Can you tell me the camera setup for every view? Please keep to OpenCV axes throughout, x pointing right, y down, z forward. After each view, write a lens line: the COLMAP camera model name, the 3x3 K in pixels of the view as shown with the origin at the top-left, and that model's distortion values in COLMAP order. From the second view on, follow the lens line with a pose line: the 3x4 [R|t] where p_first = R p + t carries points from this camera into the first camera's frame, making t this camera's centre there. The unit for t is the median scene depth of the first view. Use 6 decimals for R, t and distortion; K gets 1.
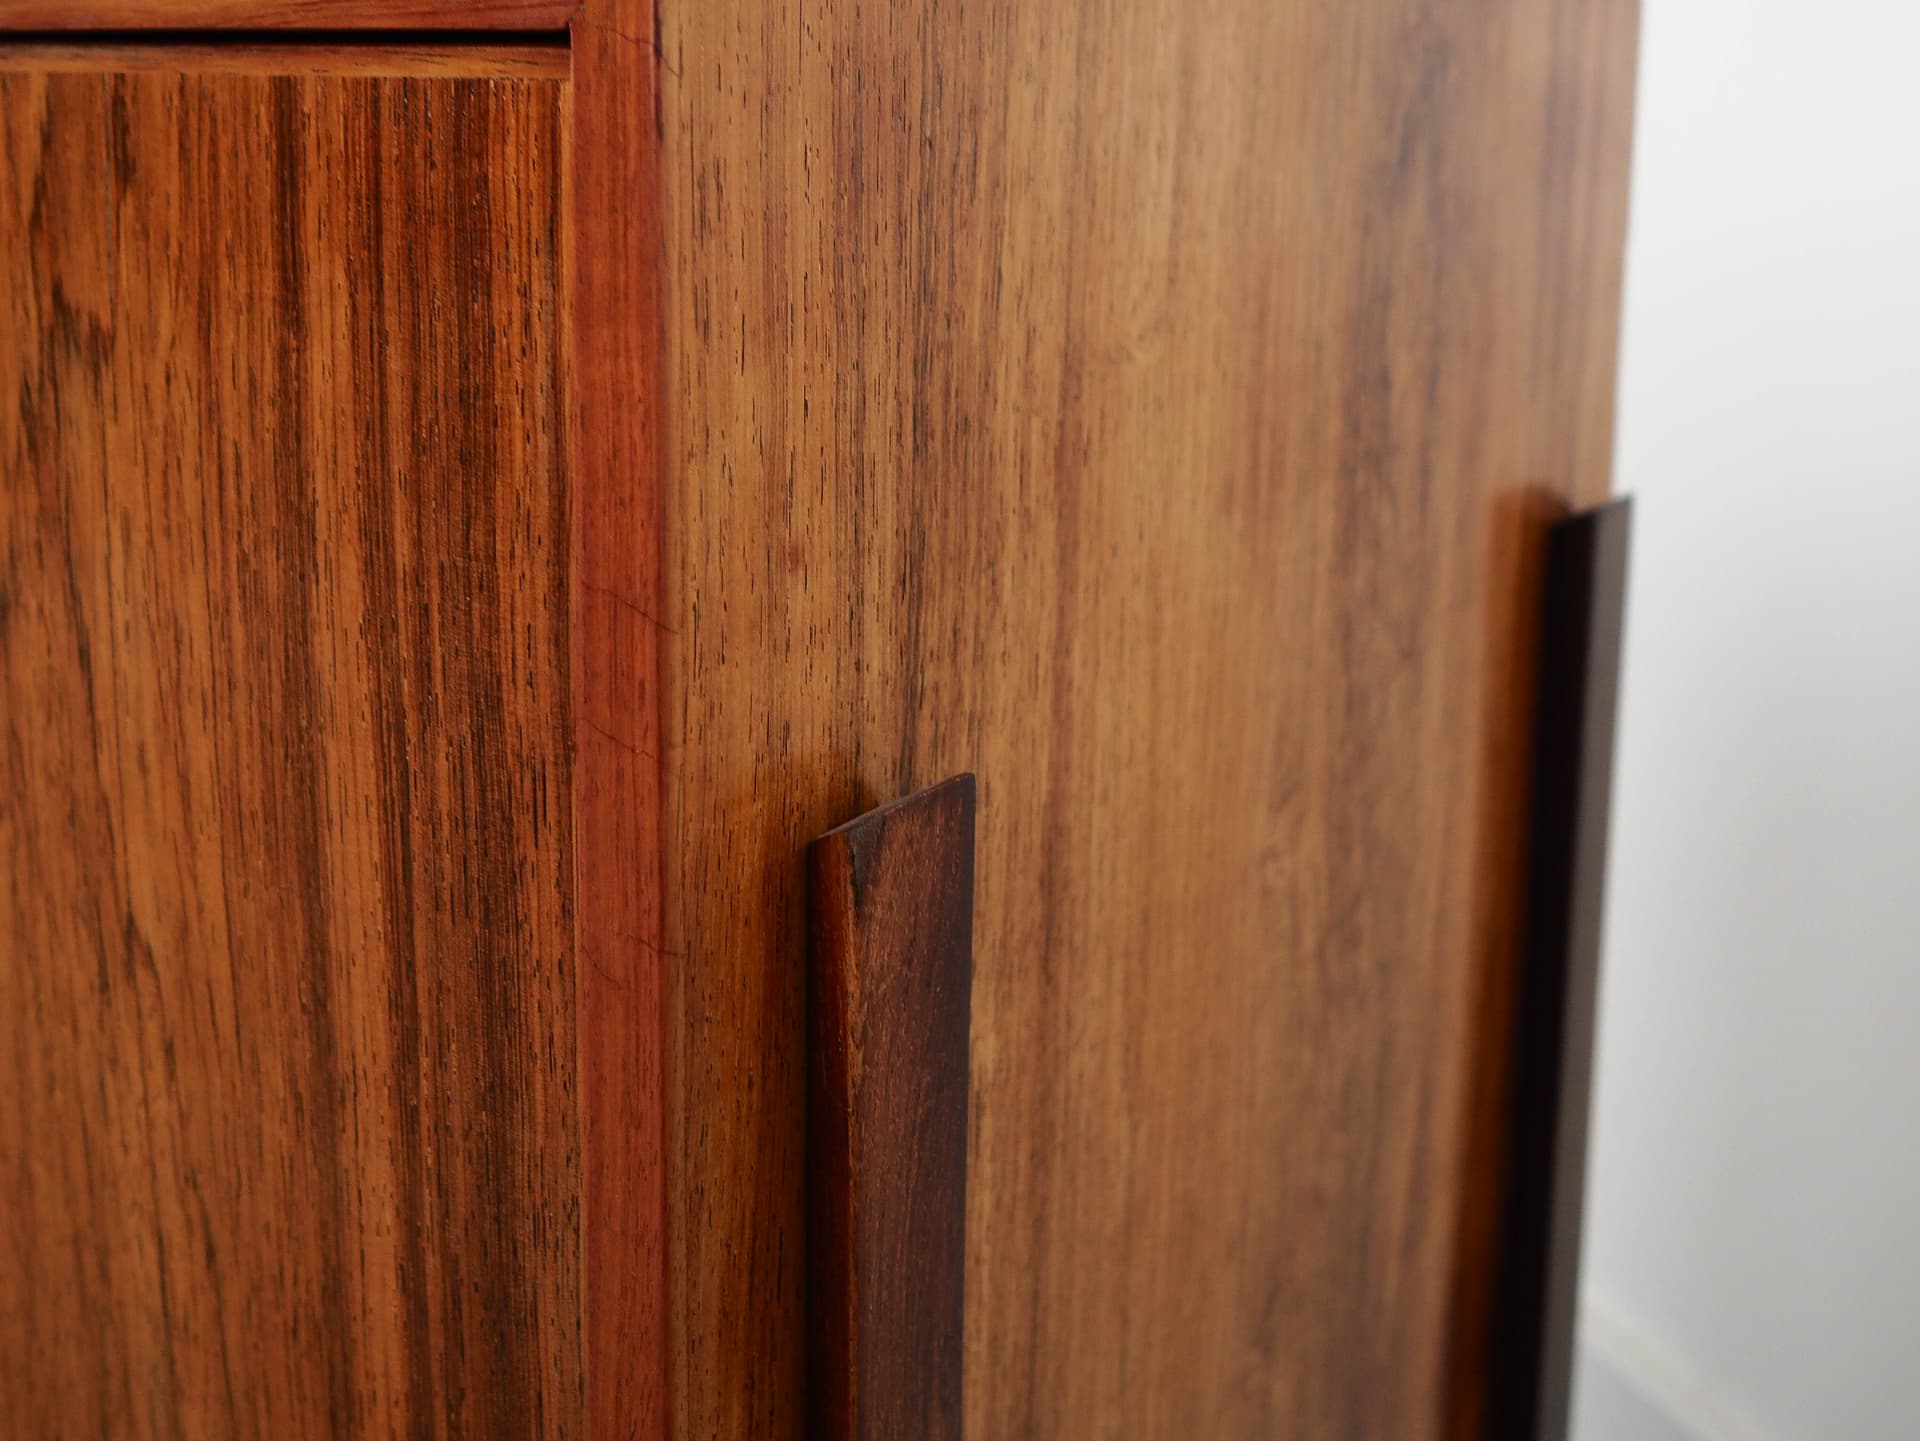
lens RADIAL K [[2400.5, 0, 910.1], [0, 2400.5, 533.8], [0, 0, 1]] dist [-0.029904, 0.000000]
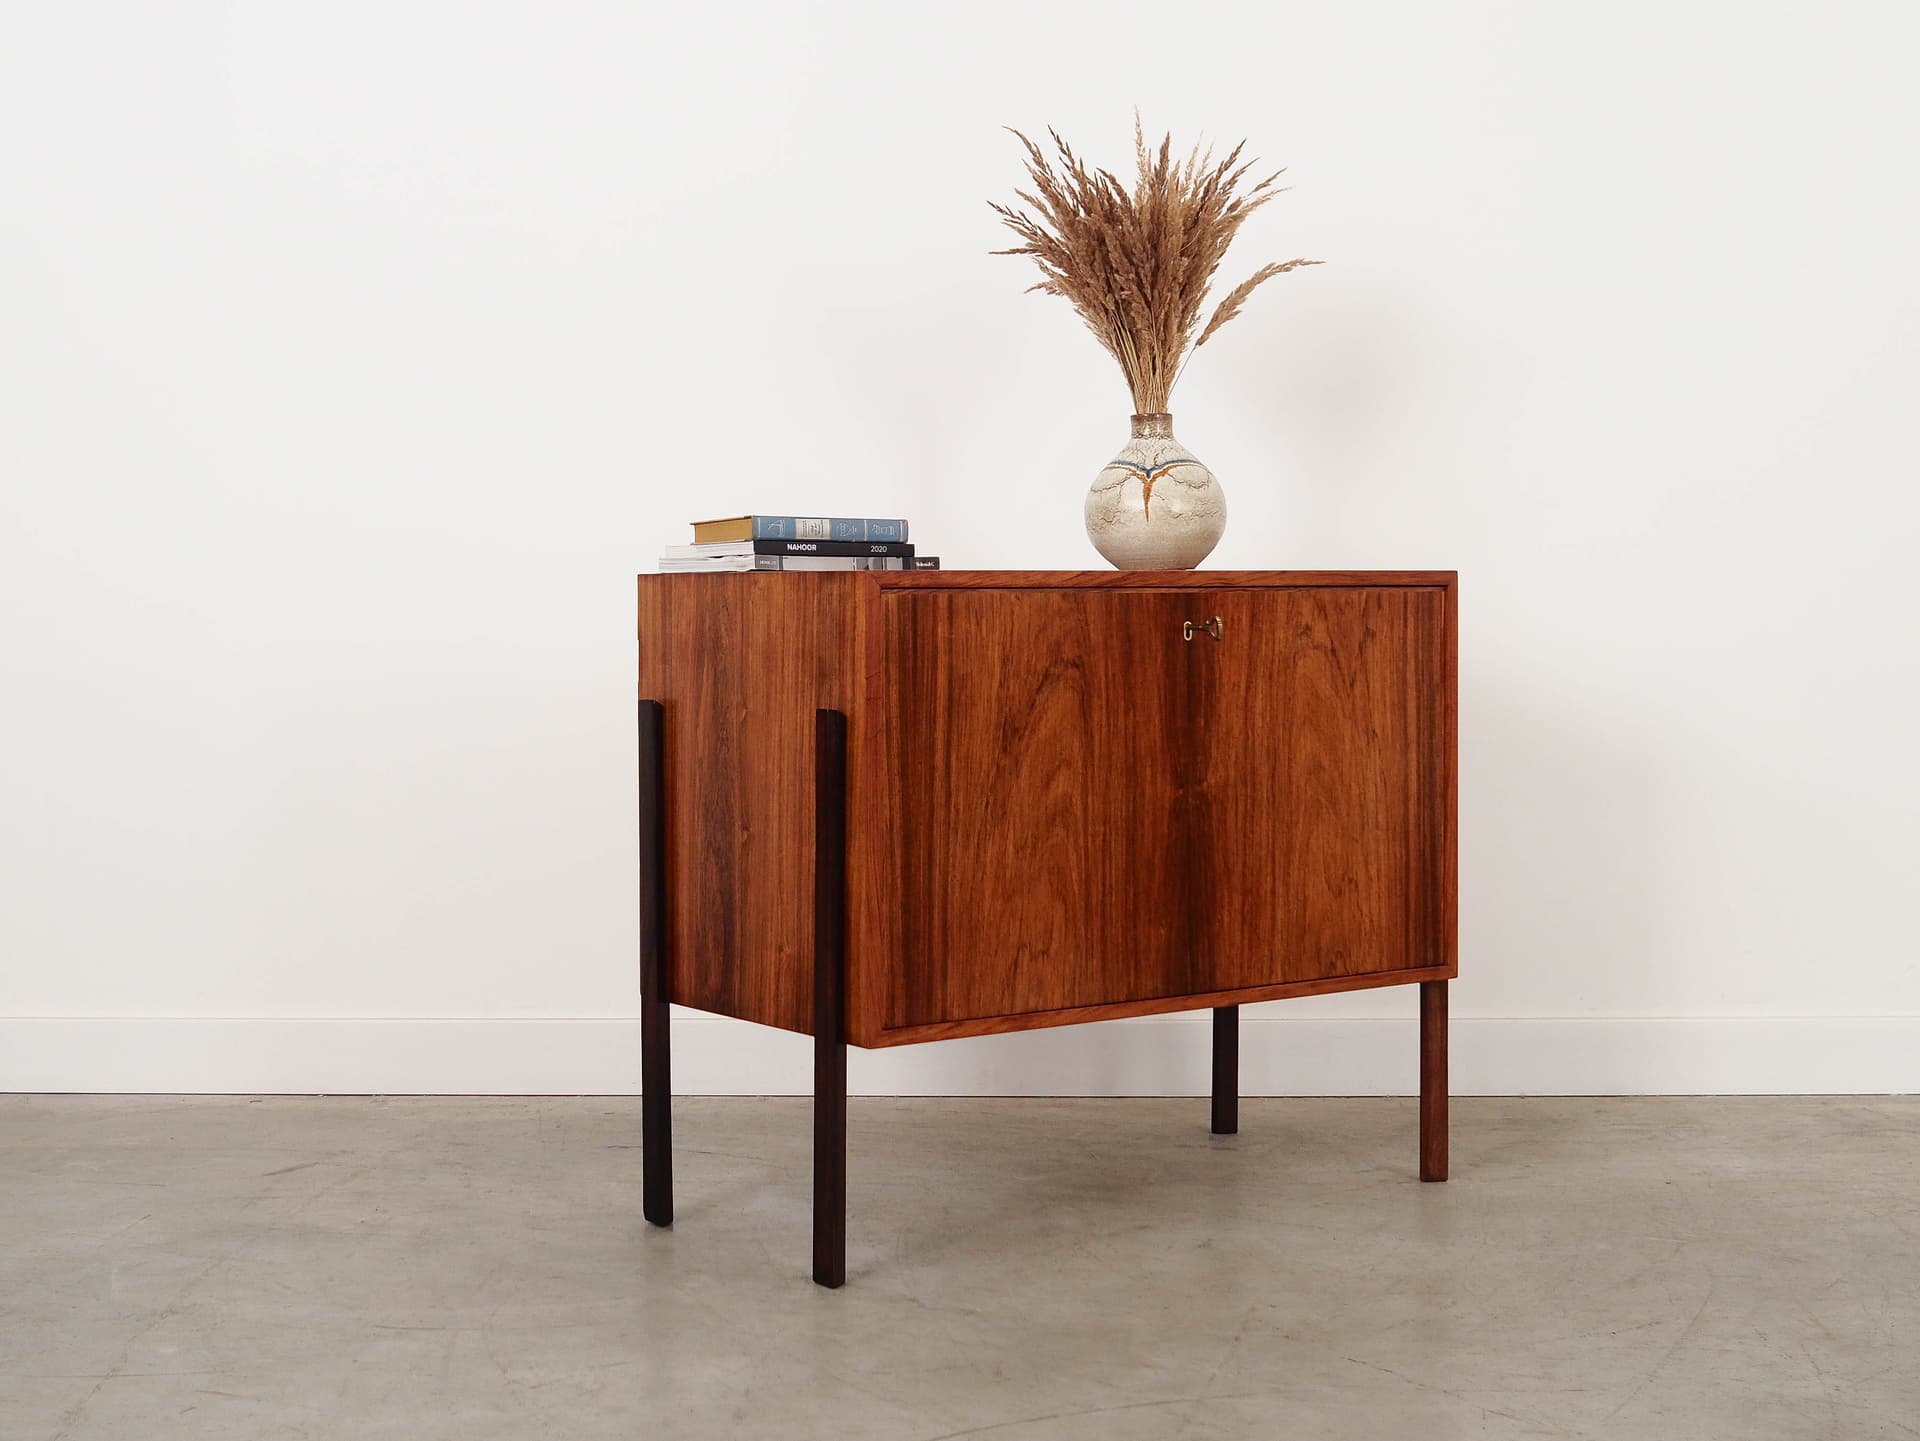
lens RADIAL K [[2689.8, 0, 857.7], [0, 2689.8, 711.0], [0, 0, 1]] dist [-0.009600, 0.000000]
pose [[0.346100, -0.054174, 0.936632, -7.583515], [0.189055, 0.981880, -0.013068, -0.045419], [-0.918952, 0.181598, 0.350070, -0.195893]]
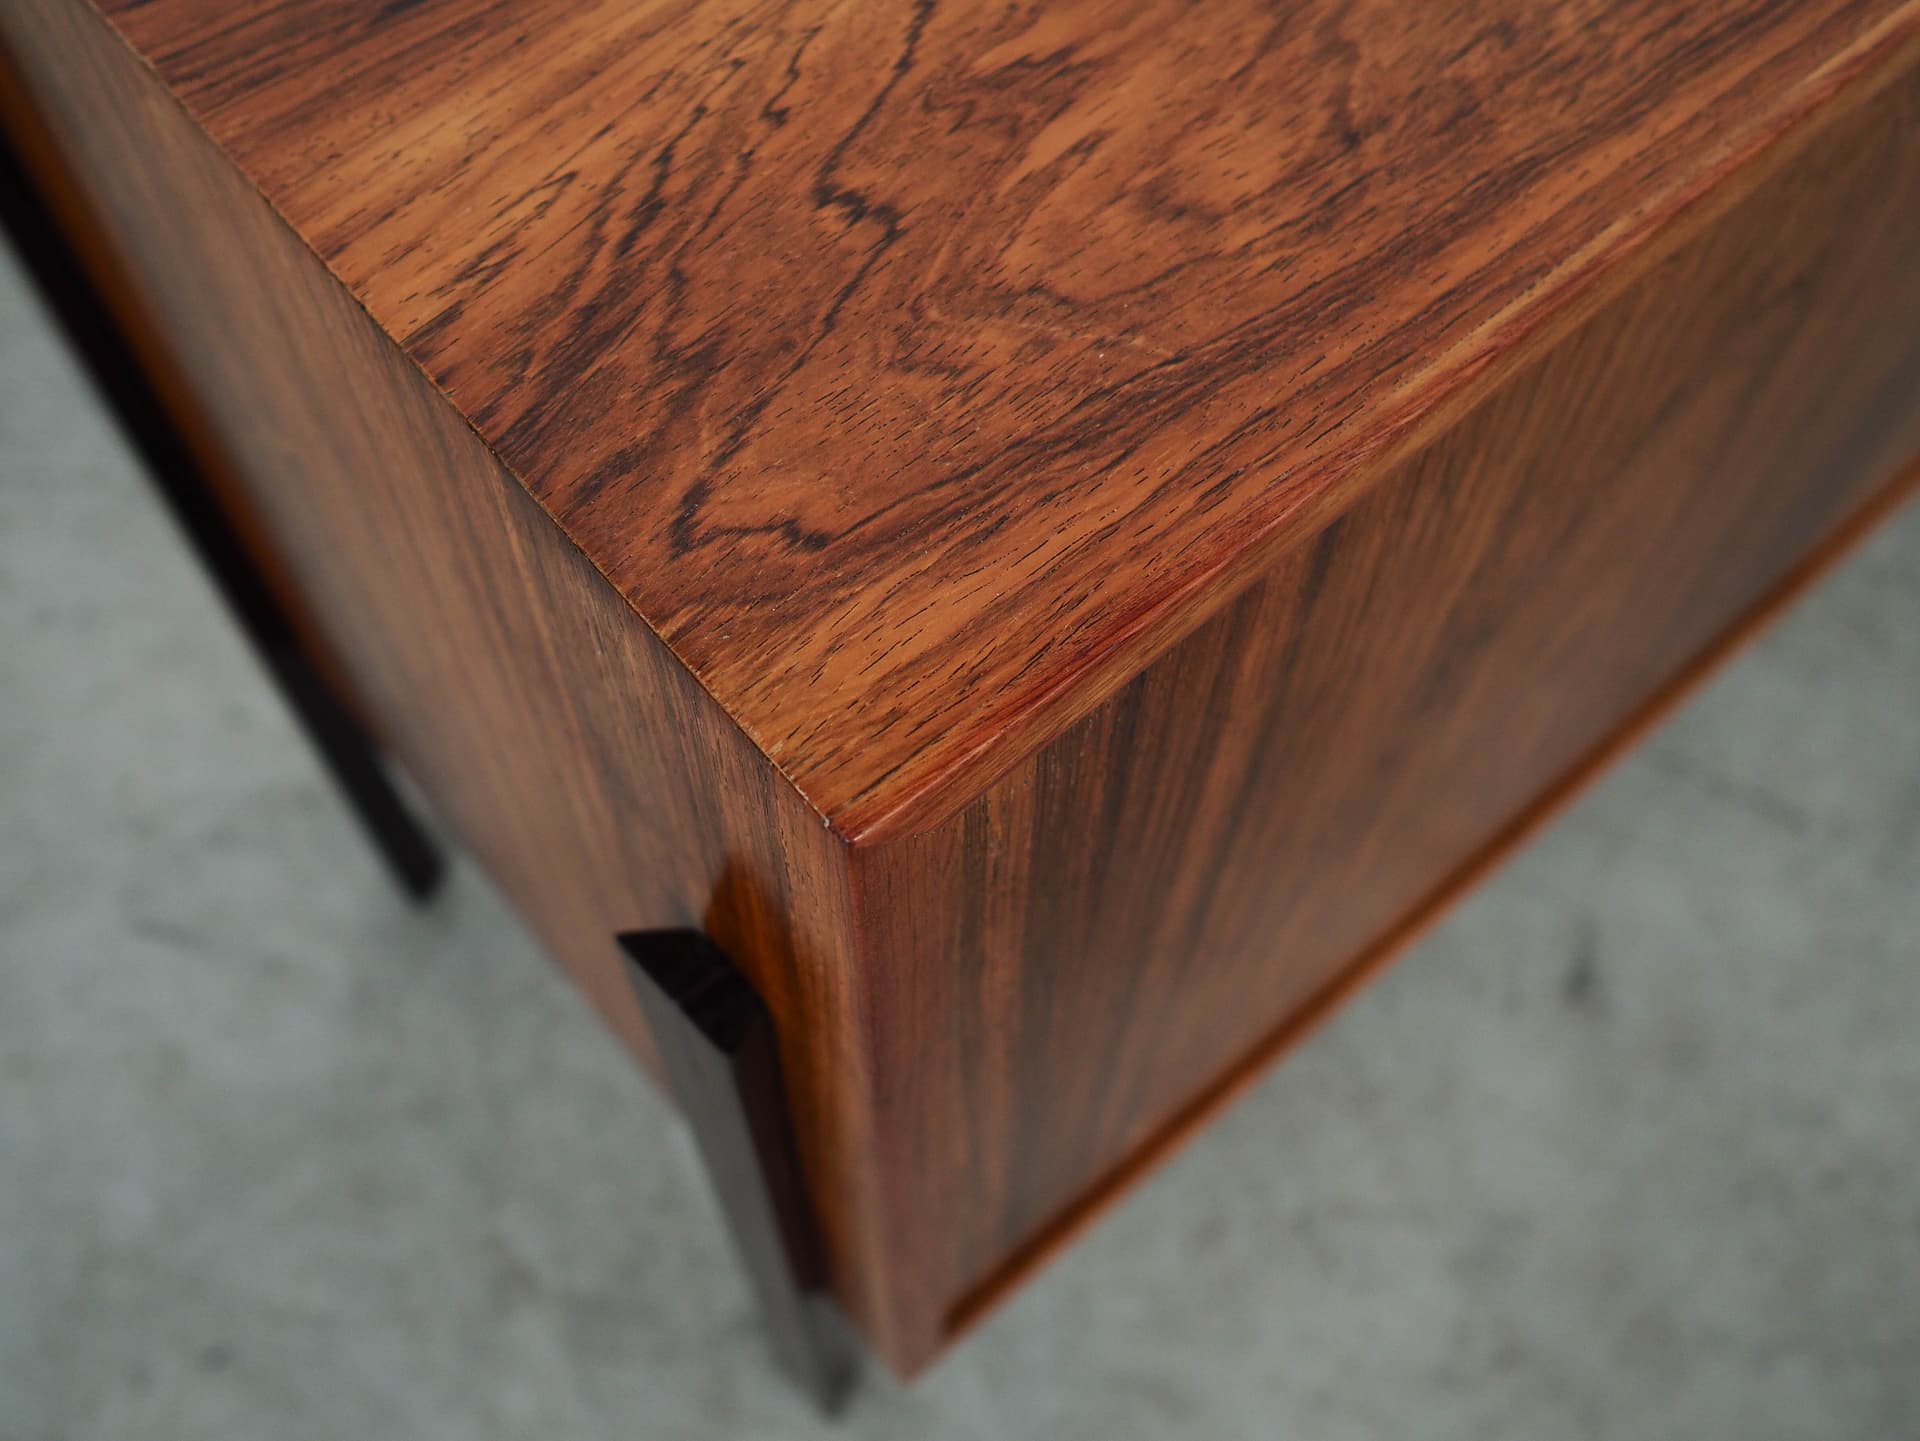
lens RADIAL K [[2045.8, 0, 967.1], [0, 2045.8, 752.2], [0, 0, 1]] dist [-0.057645, 0.000000]
pose [[0.255519, -0.873964, 0.413398, -1.966361], [0.177713, 0.462764, 0.868486, -1.026310], [-0.950331, -0.148448, 0.273560, 1.690778]]
